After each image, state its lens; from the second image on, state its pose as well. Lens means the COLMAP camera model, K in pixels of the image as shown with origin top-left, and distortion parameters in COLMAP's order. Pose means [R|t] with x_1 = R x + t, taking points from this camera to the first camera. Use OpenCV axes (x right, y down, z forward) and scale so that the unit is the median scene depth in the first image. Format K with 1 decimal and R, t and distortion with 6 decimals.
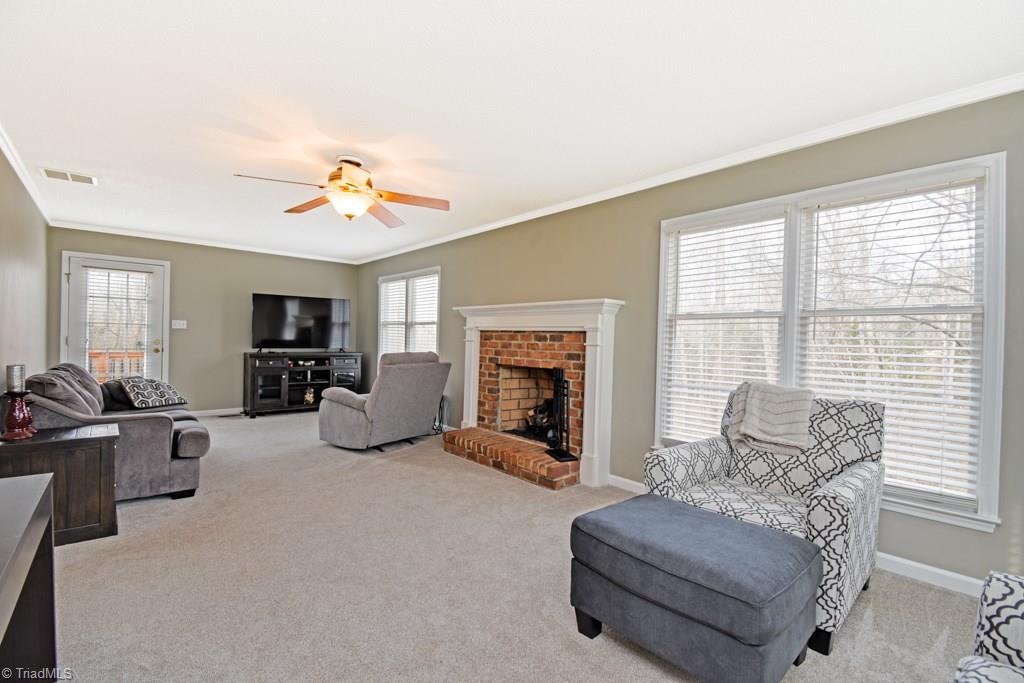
lens RADIAL K [[443.2, 0, 520.3], [0, 443.2, 341.5], [0, 0, 1]] dist [-0.006618, -0.007540]
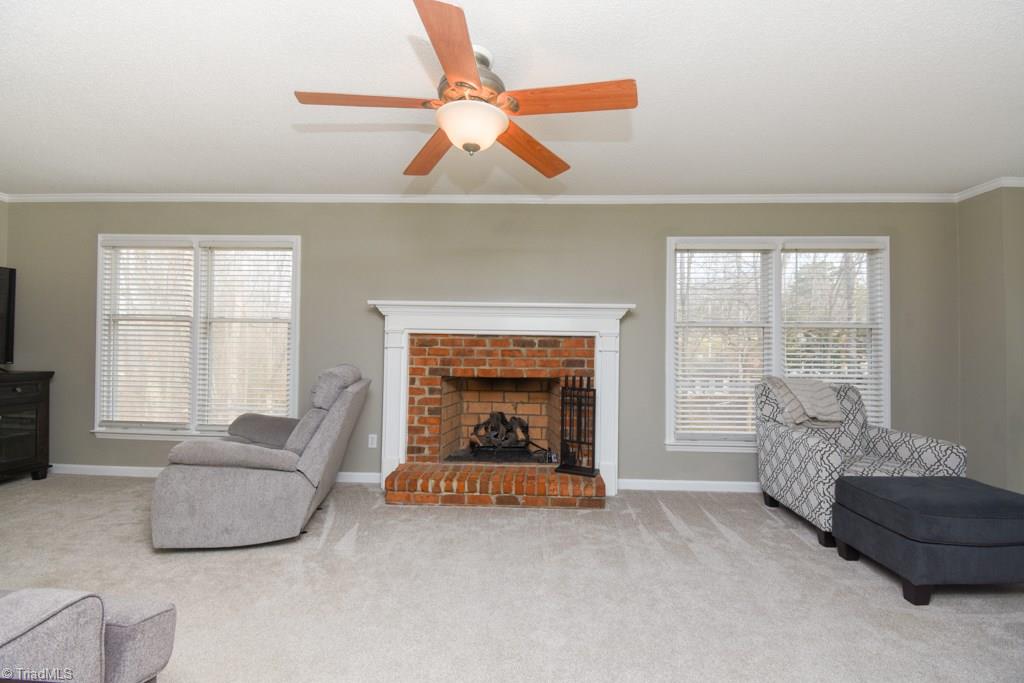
lens RADIAL K [[447.9, 0, 519.6], [0, 447.9, 342.5], [0, 0, 1]] dist [0.009167, -0.003237]
pose [[0.696366, -0.005114, 0.717668, -0.582043], [0.005460, 0.999983, 0.001828, -0.011116], [-0.717666, 0.002646, 0.696383, 0.383813]]
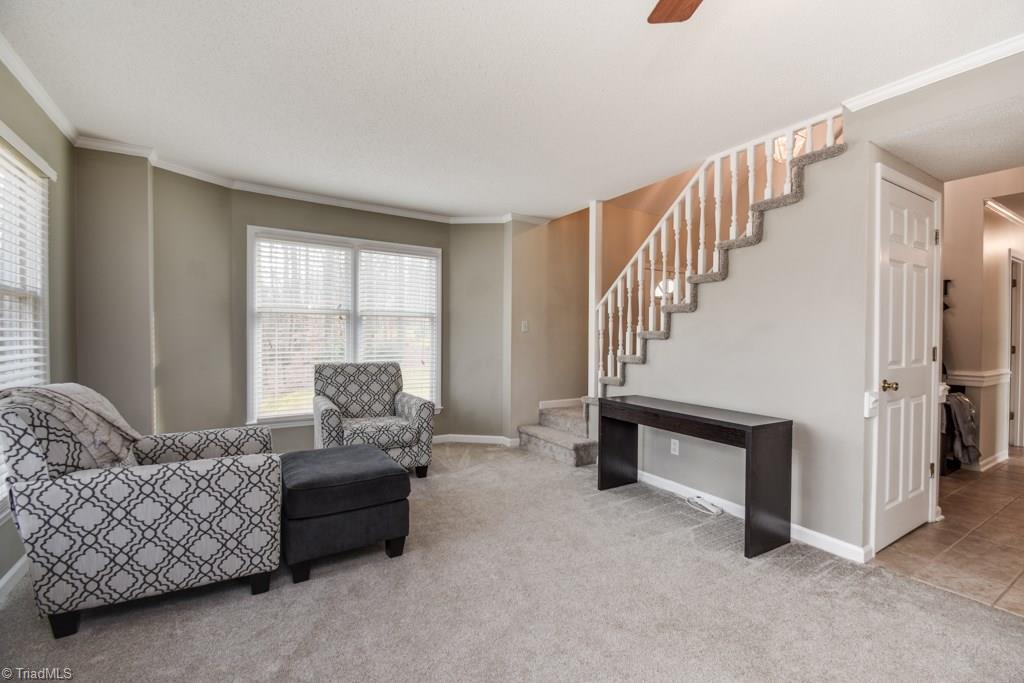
lens RADIAL K [[443.2, 0, 512.5], [0, 443.2, 342.2], [0, 0, 1]] dist [-0.006618, -0.007540]
pose [[-0.984340, -0.028280, 0.173995, -0.150986], [-0.025591, 0.999516, 0.017679, -0.000722], [-0.174411, 0.012949, -0.984588, 0.944387]]
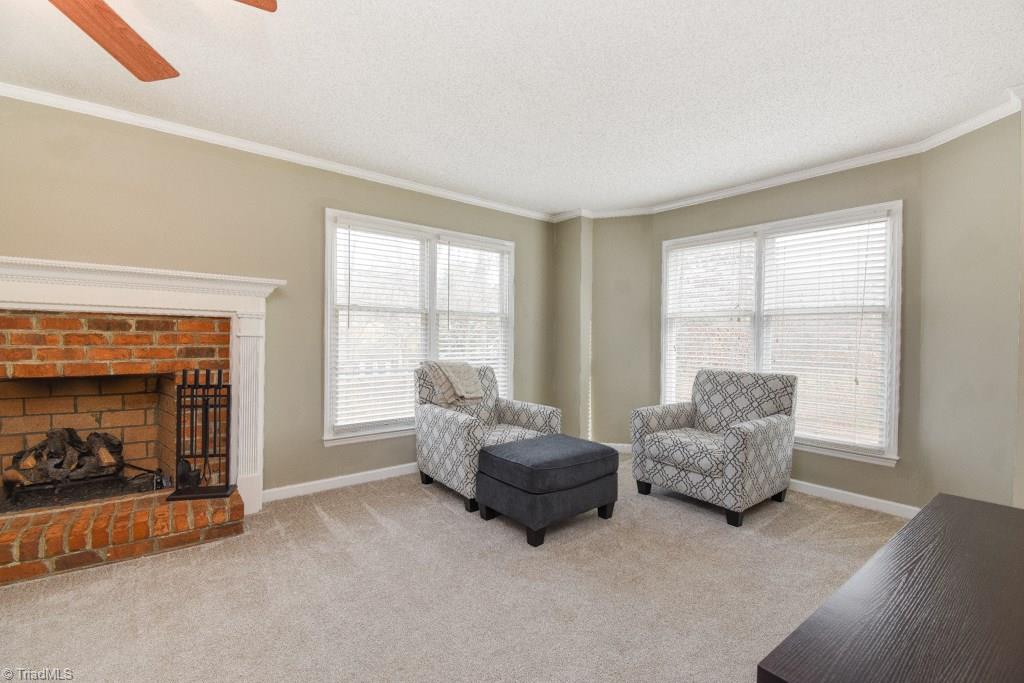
lens RADIAL K [[443.2, 0, 517.0], [0, 443.2, 340.7], [0, 0, 1]] dist [-0.006618, -0.007540]
pose [[0.054090, -0.028249, 0.998136, -0.505395], [-0.008179, 0.999554, 0.028732, -0.008084], [-0.998503, -0.009718, 0.053835, 0.410241]]
